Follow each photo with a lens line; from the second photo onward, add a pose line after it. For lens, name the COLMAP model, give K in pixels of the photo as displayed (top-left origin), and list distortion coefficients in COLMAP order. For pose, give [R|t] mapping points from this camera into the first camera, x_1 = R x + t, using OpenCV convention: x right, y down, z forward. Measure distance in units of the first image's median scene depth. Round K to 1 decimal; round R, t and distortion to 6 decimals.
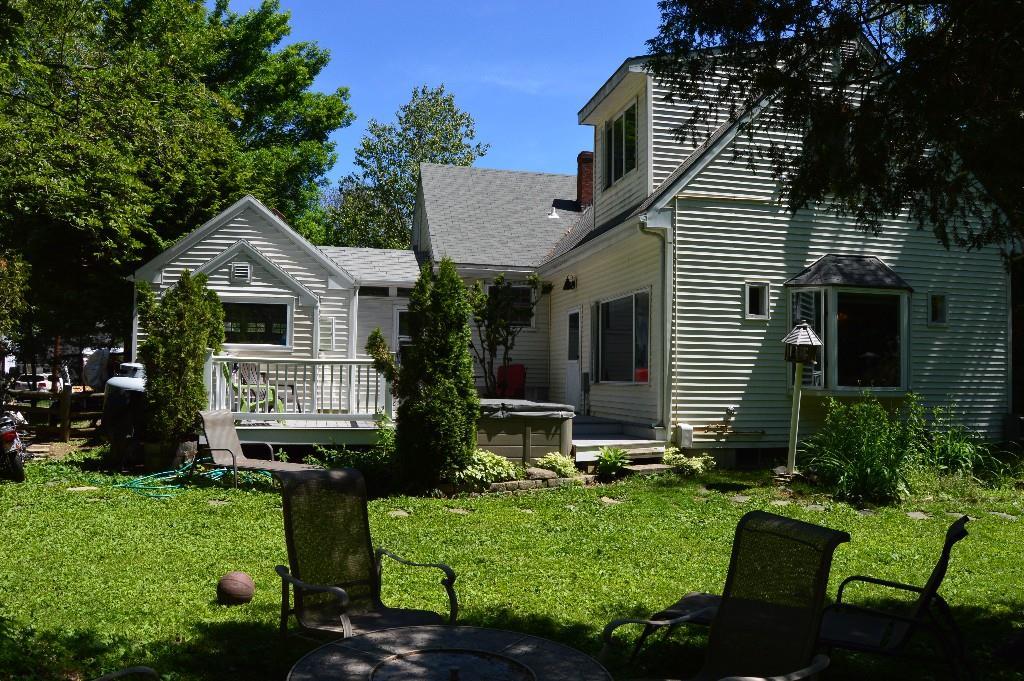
lens RADIAL K [[809.2, 0, 512.6], [0, 809.2, 340.0], [0, 0, 1]] dist [-0.075481, 0.000097]
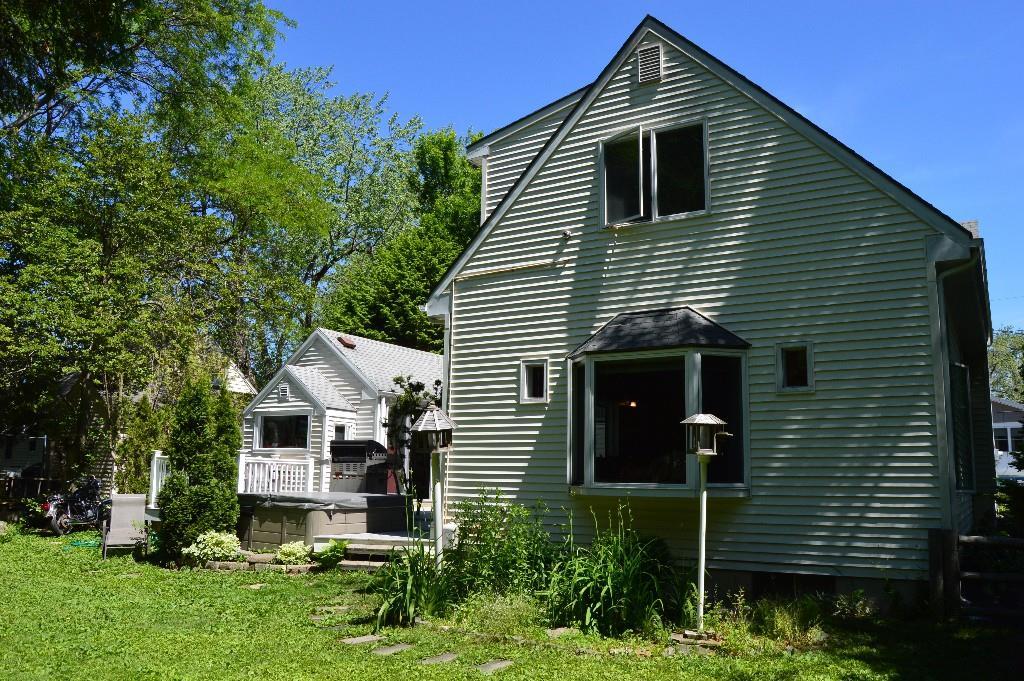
lens RADIAL K [[809.2, 0, 511.3], [0, 809.2, 342.1], [0, 0, 1]] dist [-0.075481, 0.000097]
pose [[0.715987, -0.118383, -0.688003, 0.884842], [0.026680, 0.989437, -0.142485, 0.031905], [0.697604, 0.083661, 0.711582, 0.367495]]
